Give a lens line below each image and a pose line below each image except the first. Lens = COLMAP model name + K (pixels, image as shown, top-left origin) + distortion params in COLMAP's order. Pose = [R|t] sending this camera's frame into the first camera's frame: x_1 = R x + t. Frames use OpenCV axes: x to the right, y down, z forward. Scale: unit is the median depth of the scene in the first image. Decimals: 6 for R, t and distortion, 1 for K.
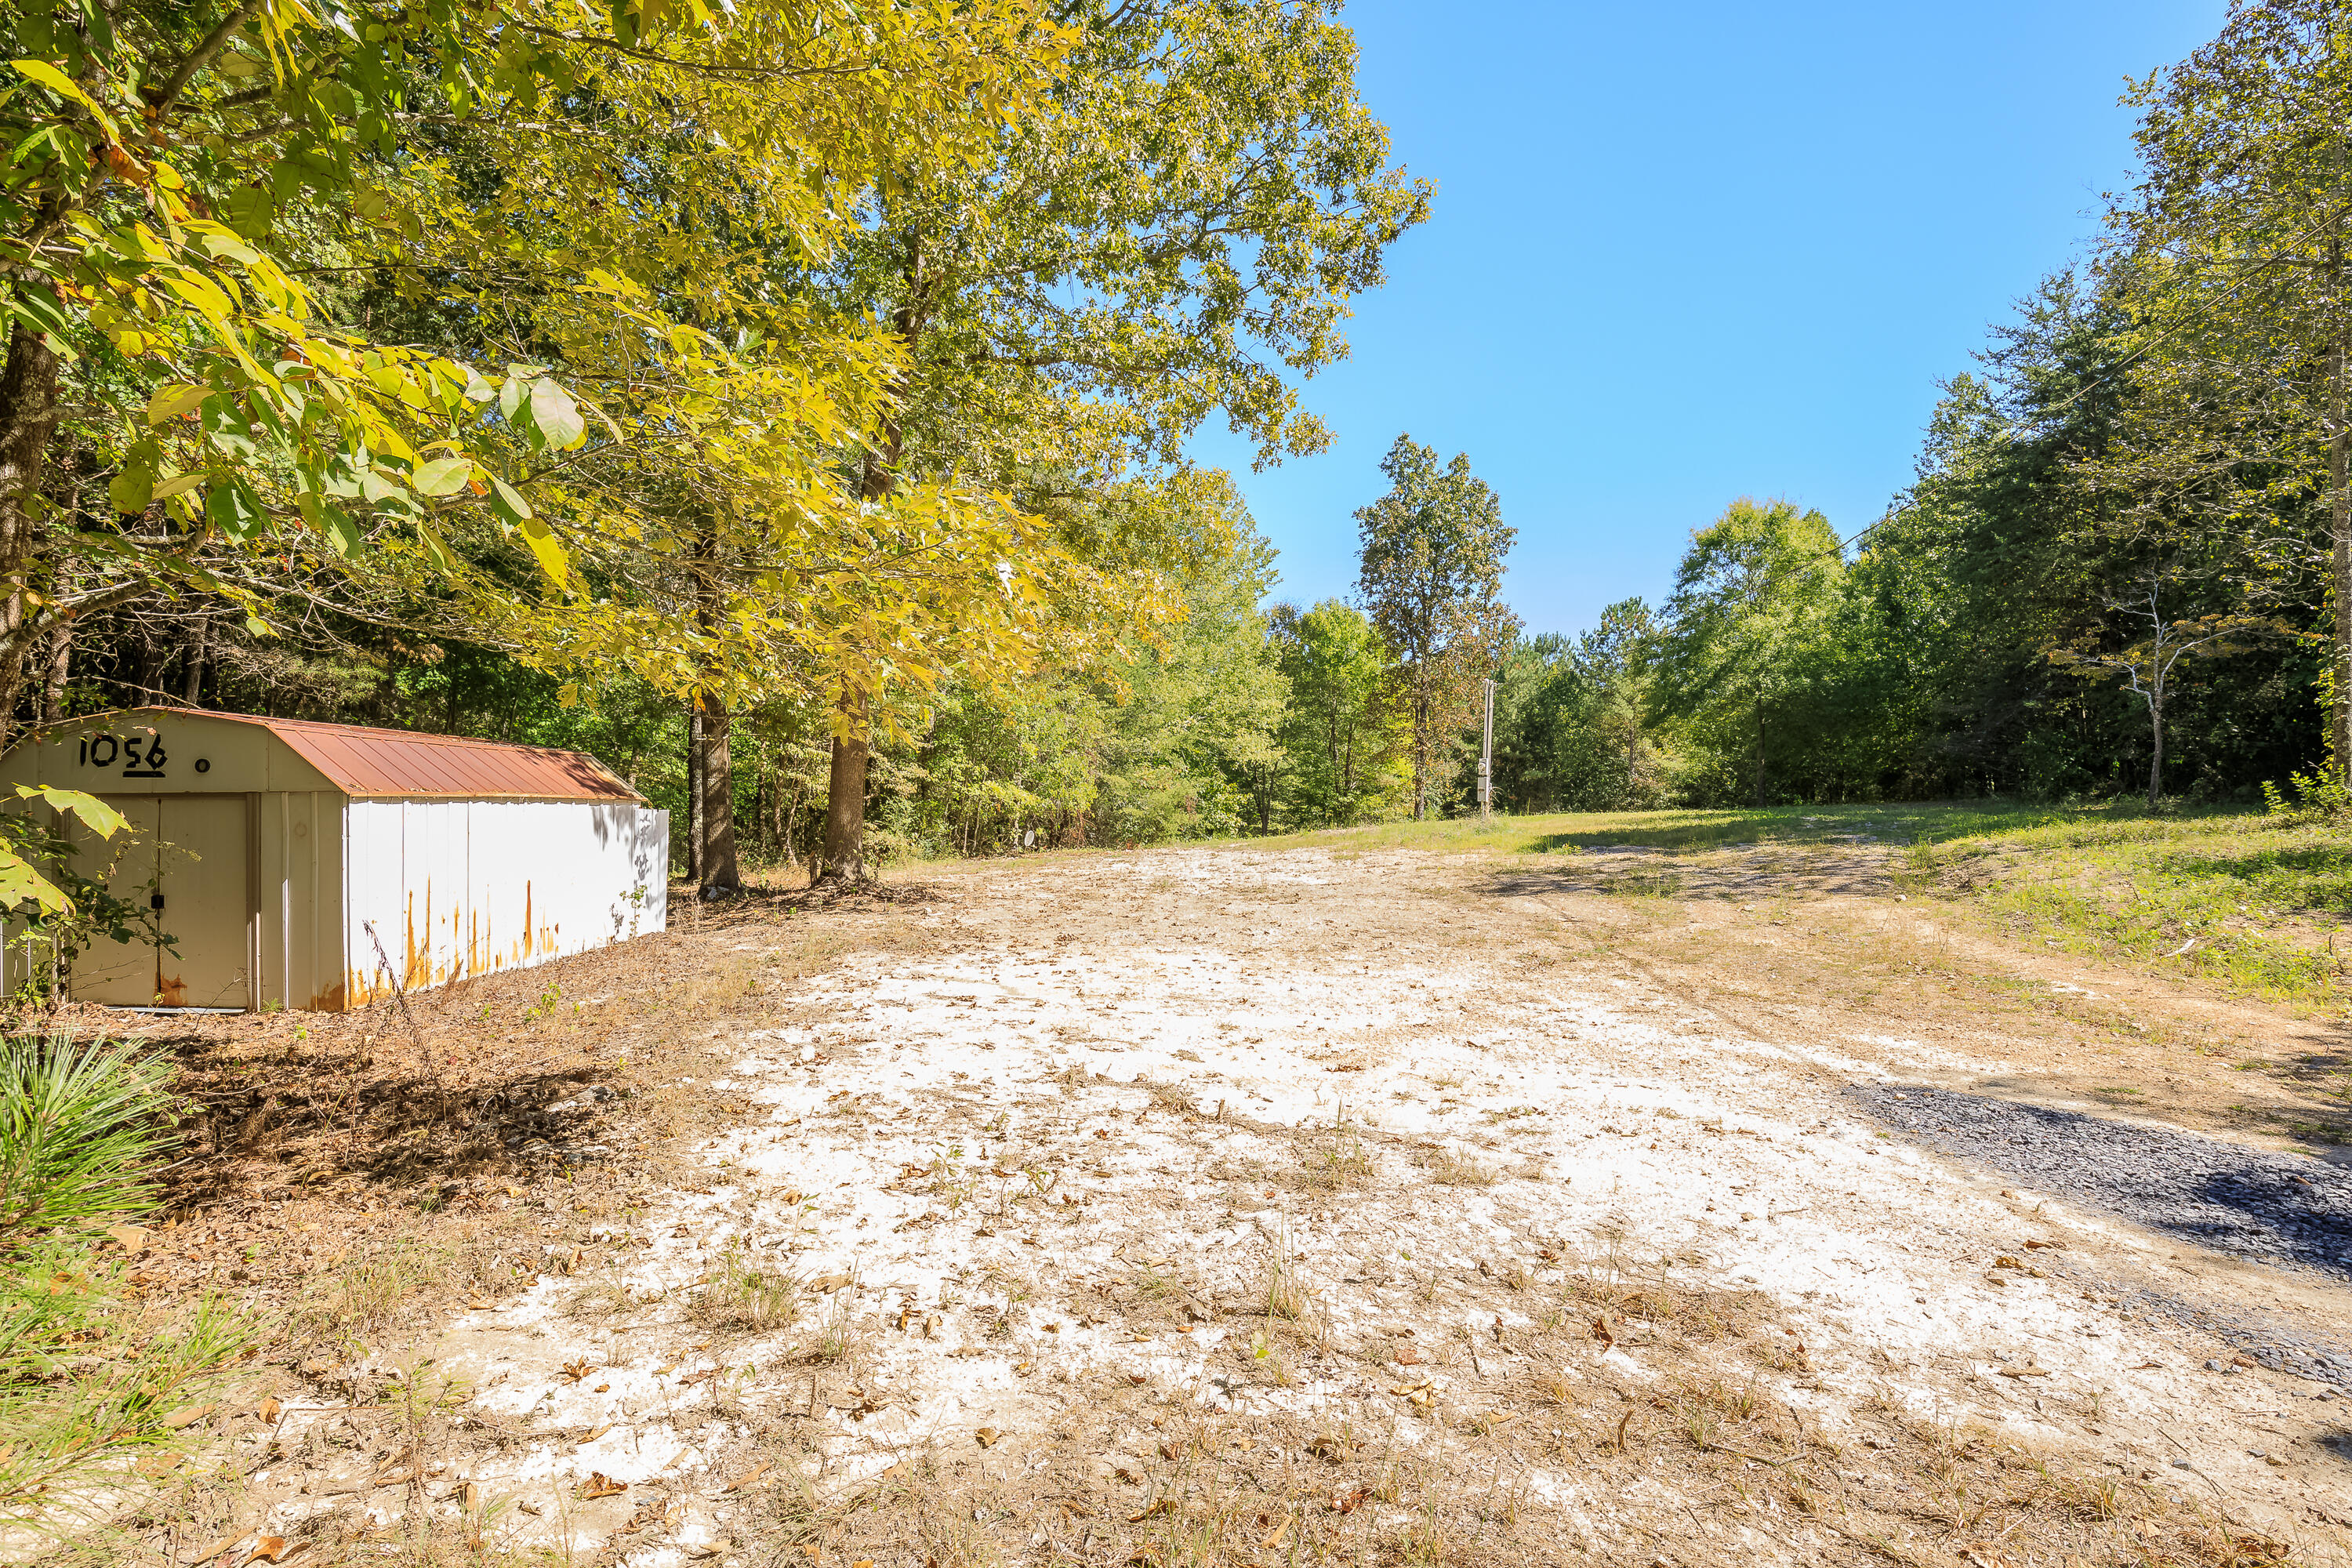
lens RADIAL K [[1143.9, 0, 1176.0], [0, 1143.9, 784.0], [0, 0, 1]] dist [0.001237, 0.000216]
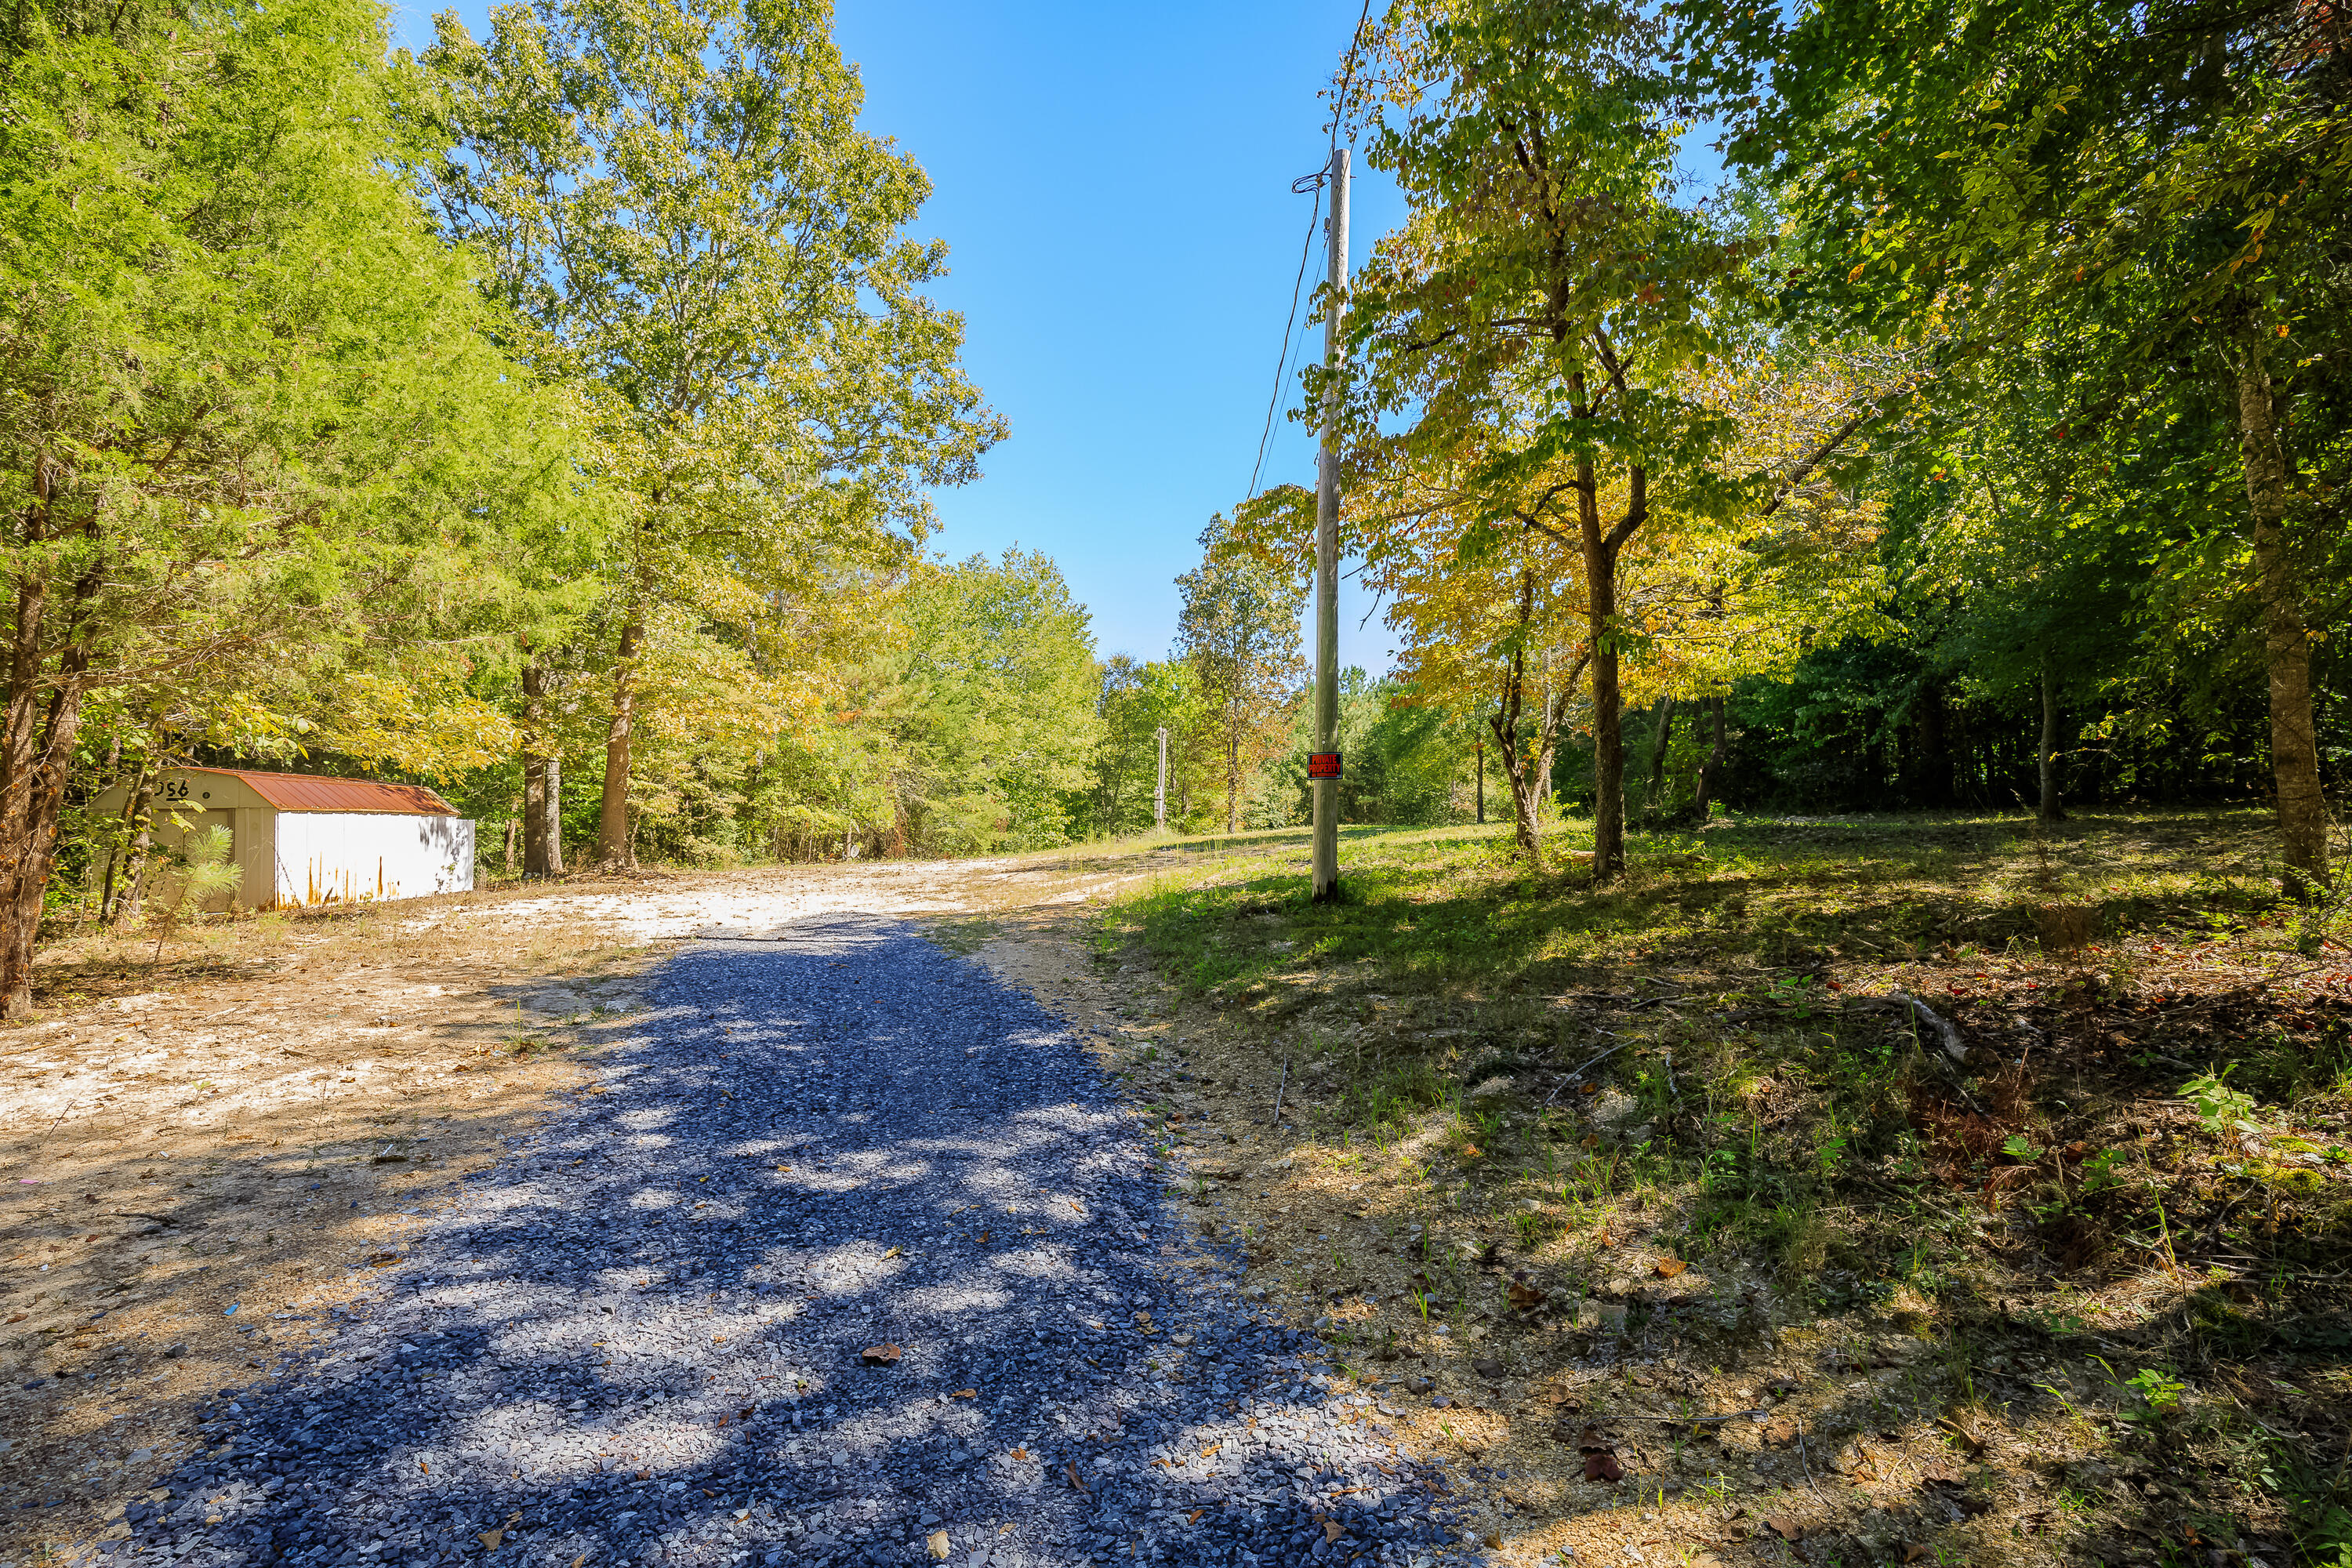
lens RADIAL K [[1143.9, 0, 1176.0], [0, 1143.9, 784.0], [0, 0, 1]] dist [0.001237, 0.000216]
pose [[0.999966, -0.002808, 0.007812, 0.175026], [0.002990, 0.999724, -0.023314, 0.003365], [-0.007745, 0.023337, 0.999698, -0.214211]]
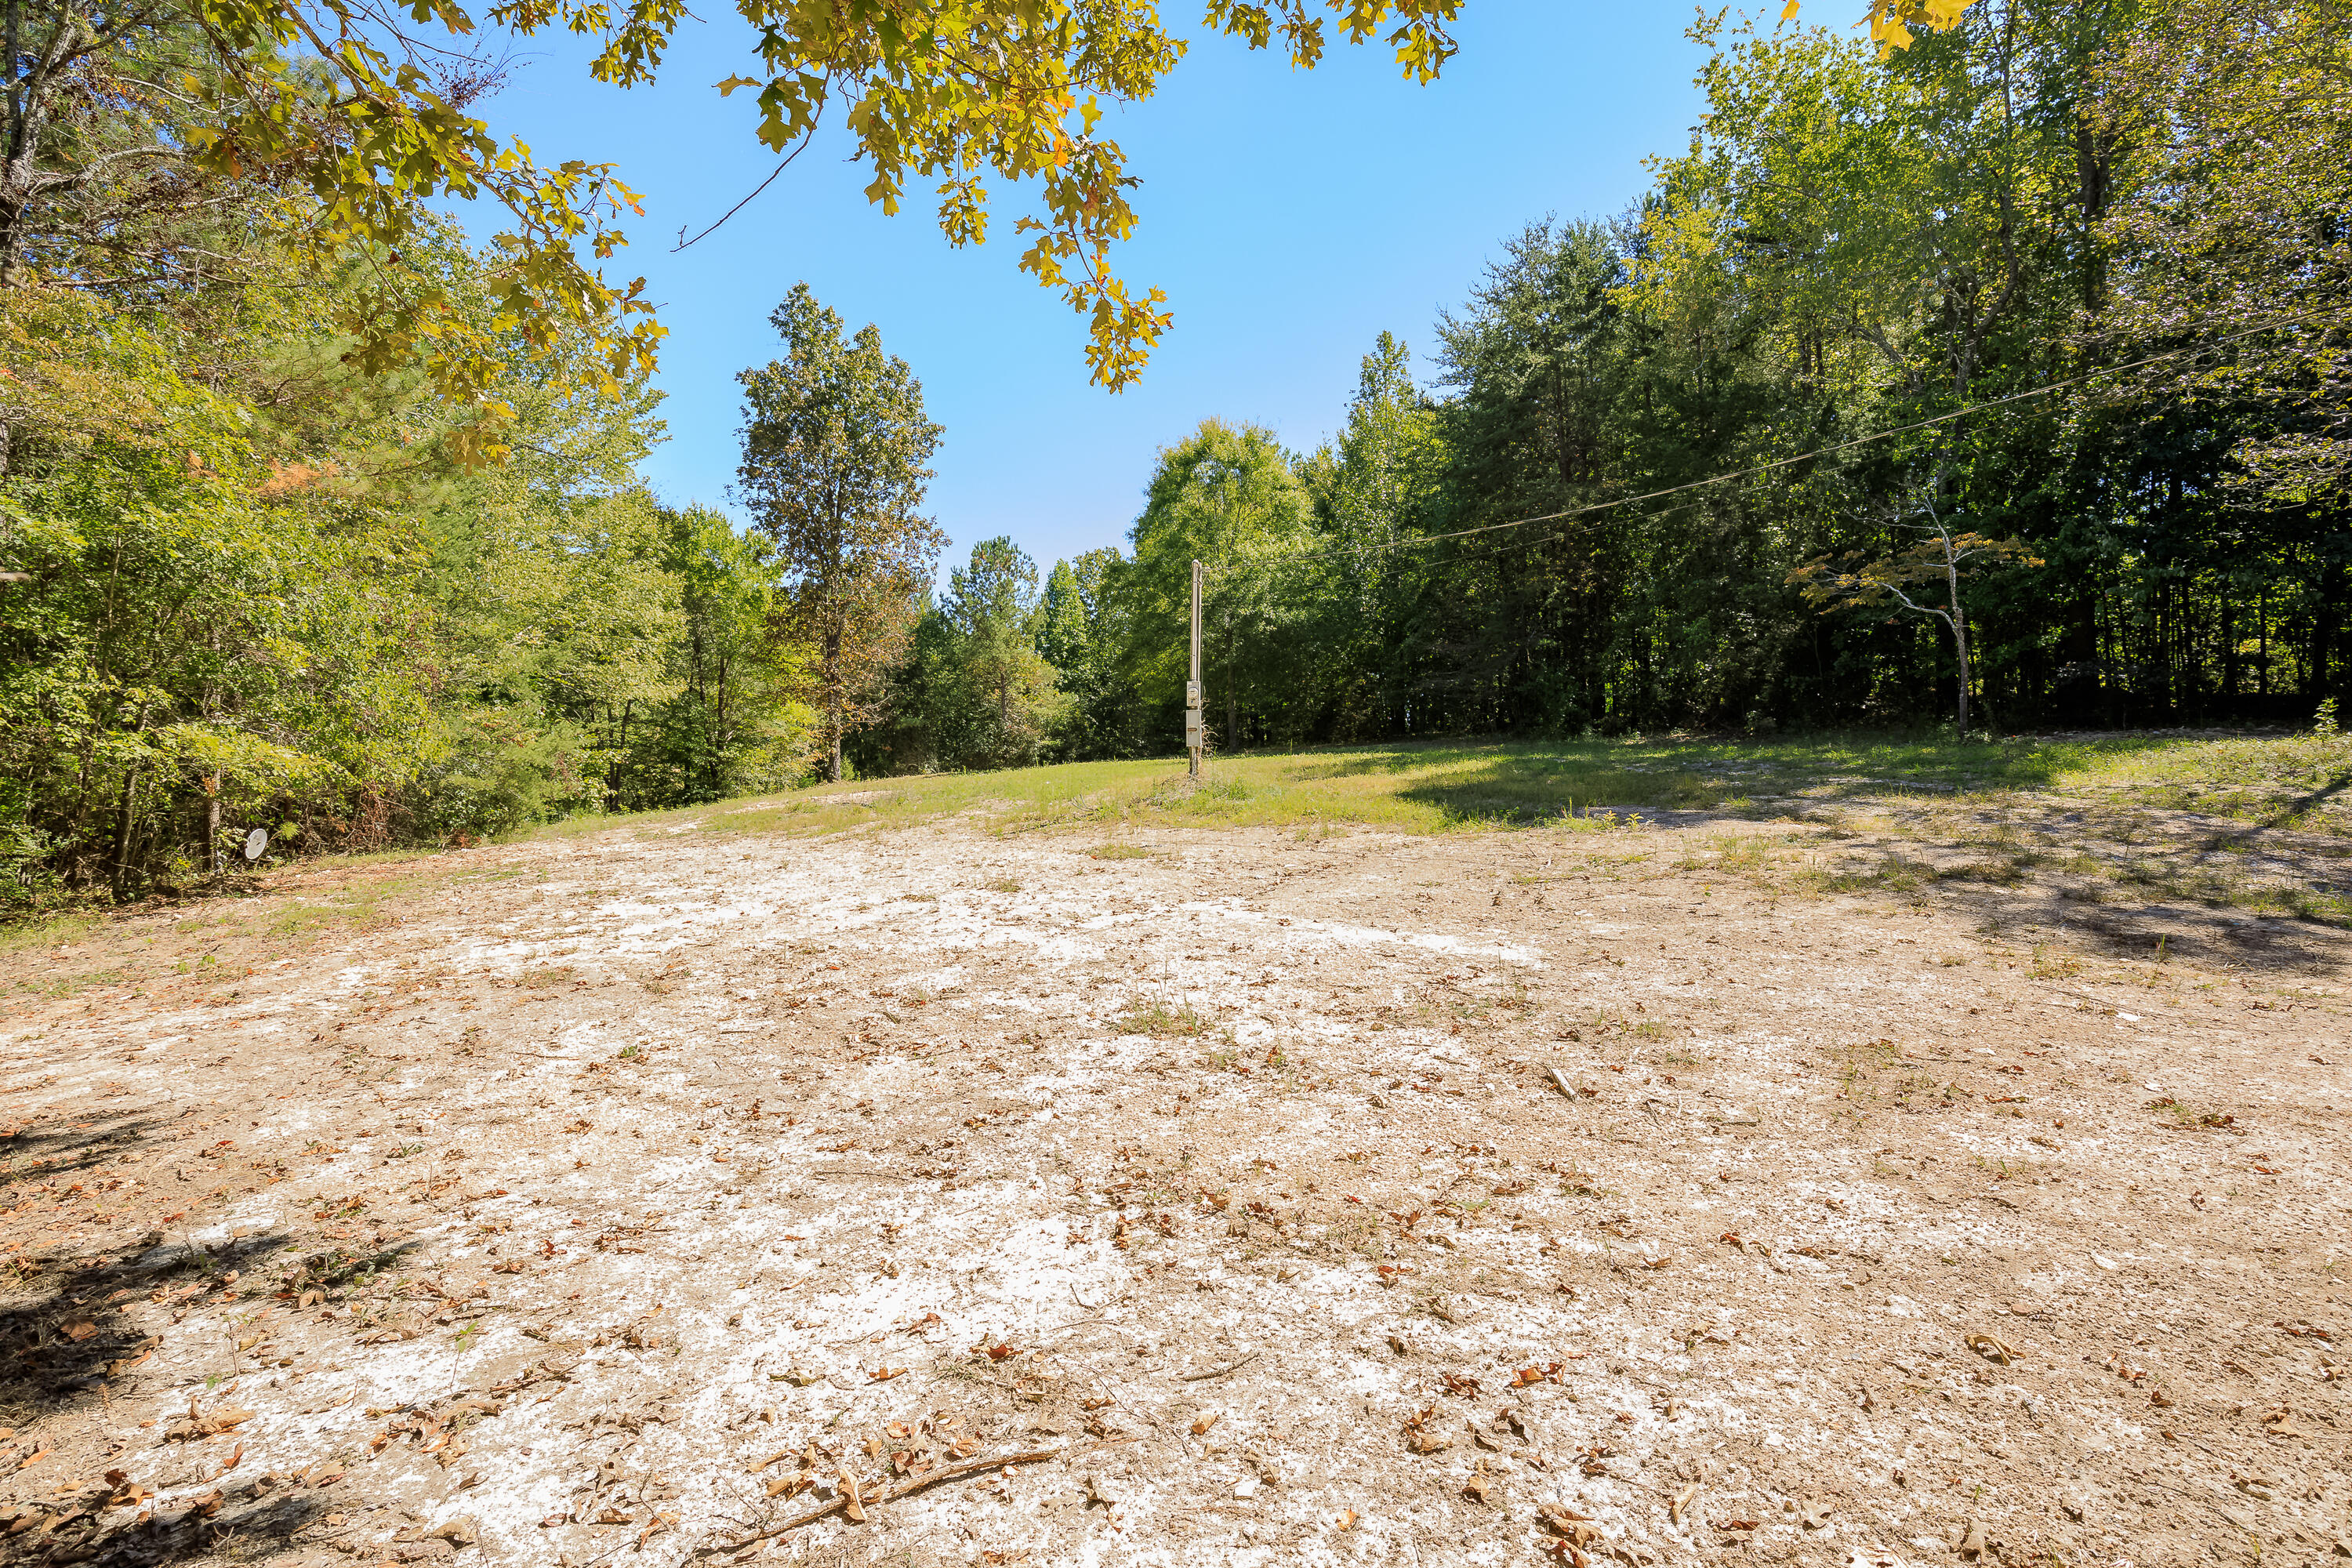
lens RADIAL K [[1106.1, 0, 1176.0], [0, 1106.1, 784.0], [0, 0, 1]] dist [0.000847, 0.000236]
pose [[0.803325, -0.041032, 0.594126, -0.072503], [0.015860, 0.998744, 0.047531, 0.003686], [-0.595329, -0.028759, 0.802967, 0.294927]]
